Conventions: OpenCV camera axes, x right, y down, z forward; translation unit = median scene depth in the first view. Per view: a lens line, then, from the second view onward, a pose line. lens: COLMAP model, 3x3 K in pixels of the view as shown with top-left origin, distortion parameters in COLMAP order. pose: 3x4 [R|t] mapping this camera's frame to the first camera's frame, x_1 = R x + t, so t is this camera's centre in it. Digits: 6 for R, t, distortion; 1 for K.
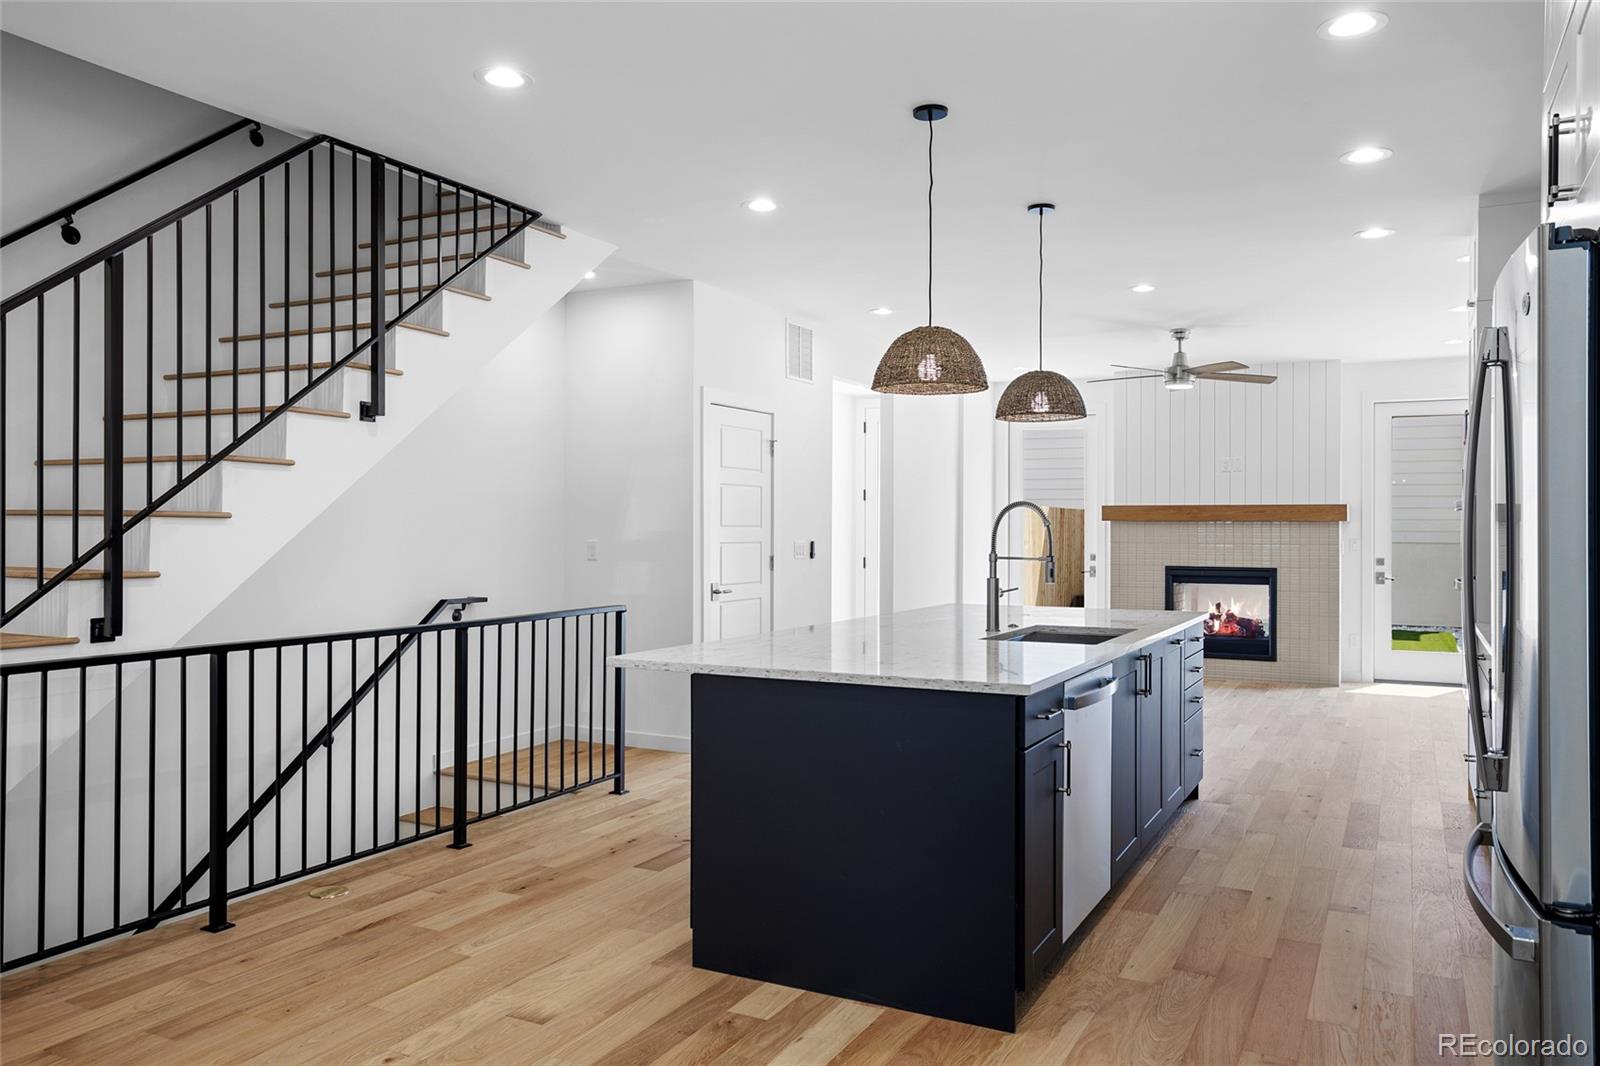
lens RADIAL K [[1167.2, 0, 797.6], [0, 1167.2, 525.2], [0, 0, 1]] dist [-0.003836, 0.002274]
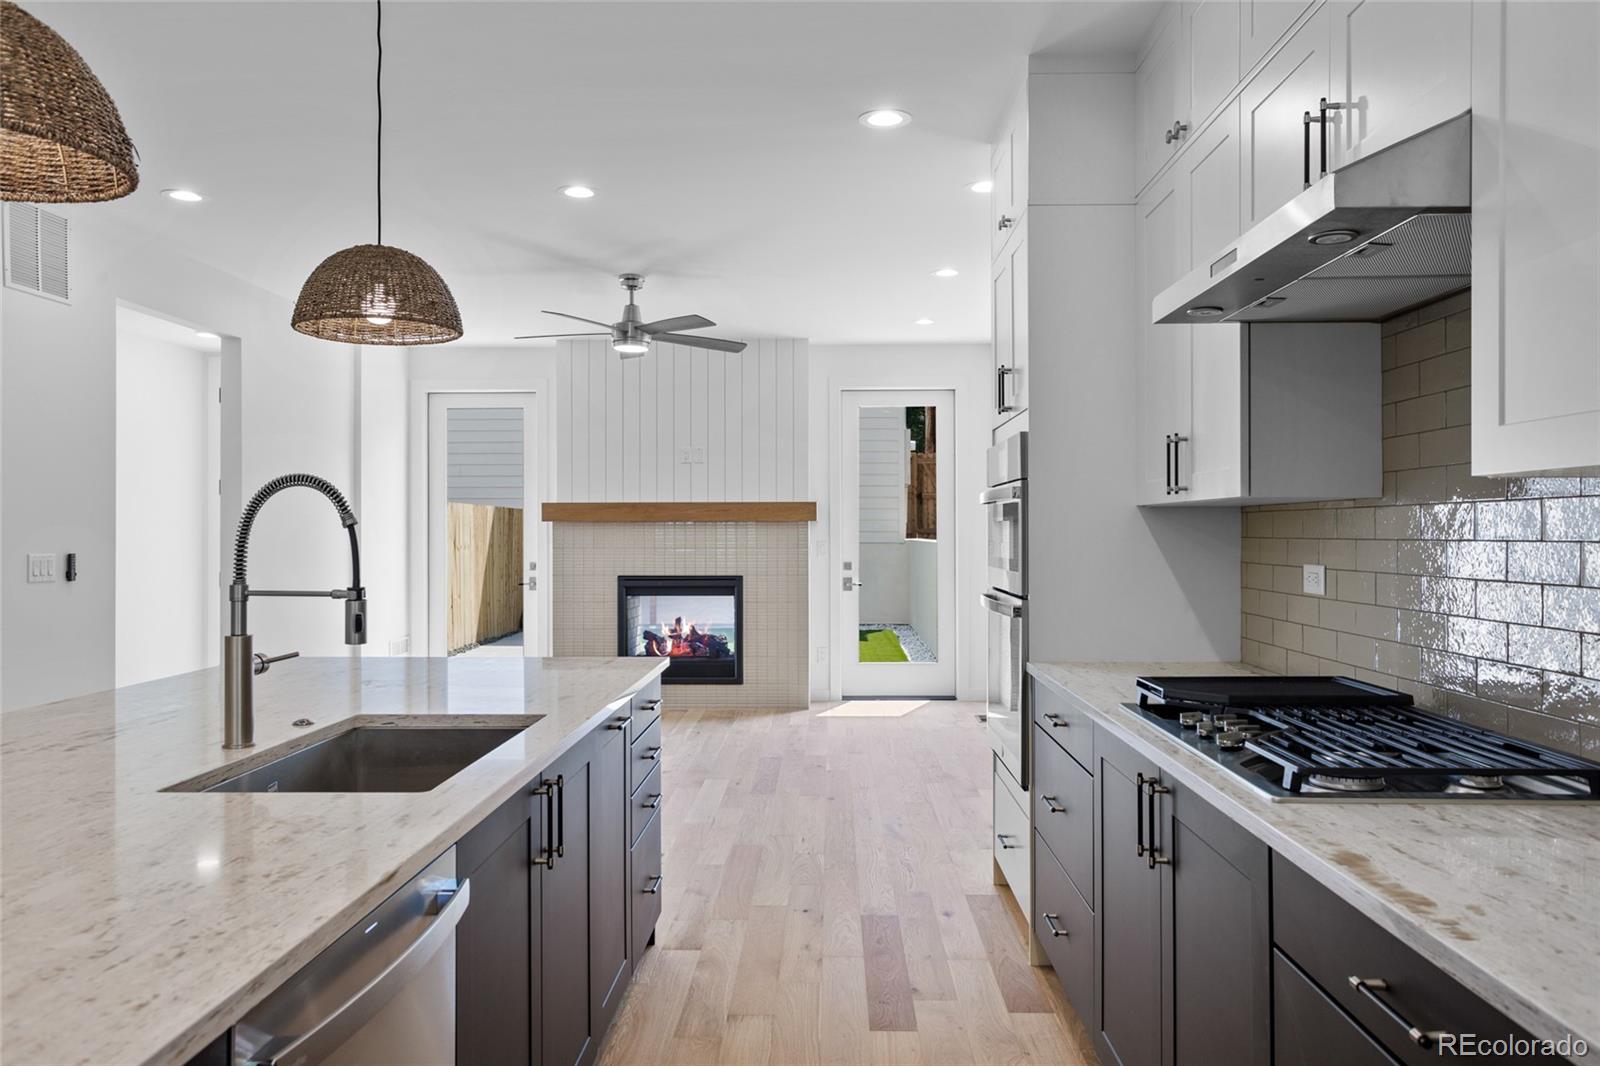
lens RADIAL K [[1139.6, 0, 812.9], [0, 1139.6, 524.4], [0, 0, 1]] dist [-0.029492, 0.001855]
pose [[0.893554, -0.003183, 0.448945, 0.081676], [0.004583, 0.999987, -0.002030, 0.000797], [-0.448932, 0.003872, 0.893557, 0.231399]]
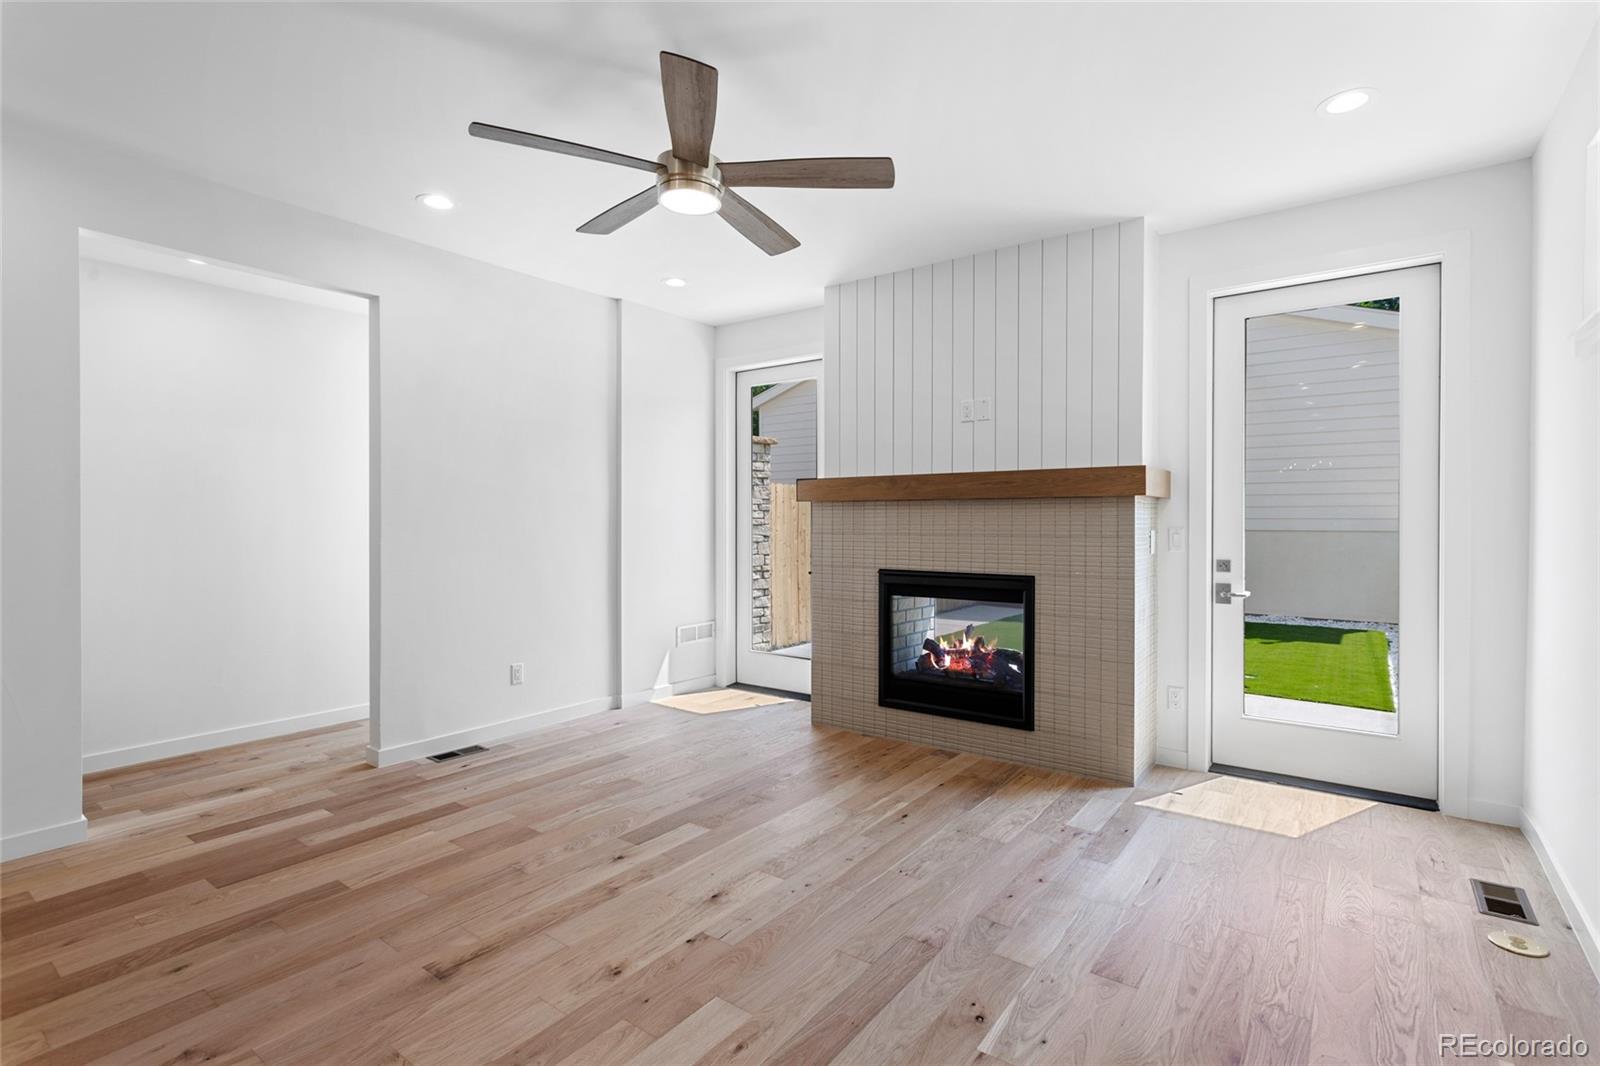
lens RADIAL K [[762.4, 0, 800.1], [0, 762.4, 530.0], [0, 0, 1]] dist [0.006640, 0.000967]
pose [[0.988356, -0.001696, -0.152152, 0.361323], [0.003431, 0.999932, 0.011142, 0.008394], [0.152123, -0.011534, 0.988294, 0.609622]]
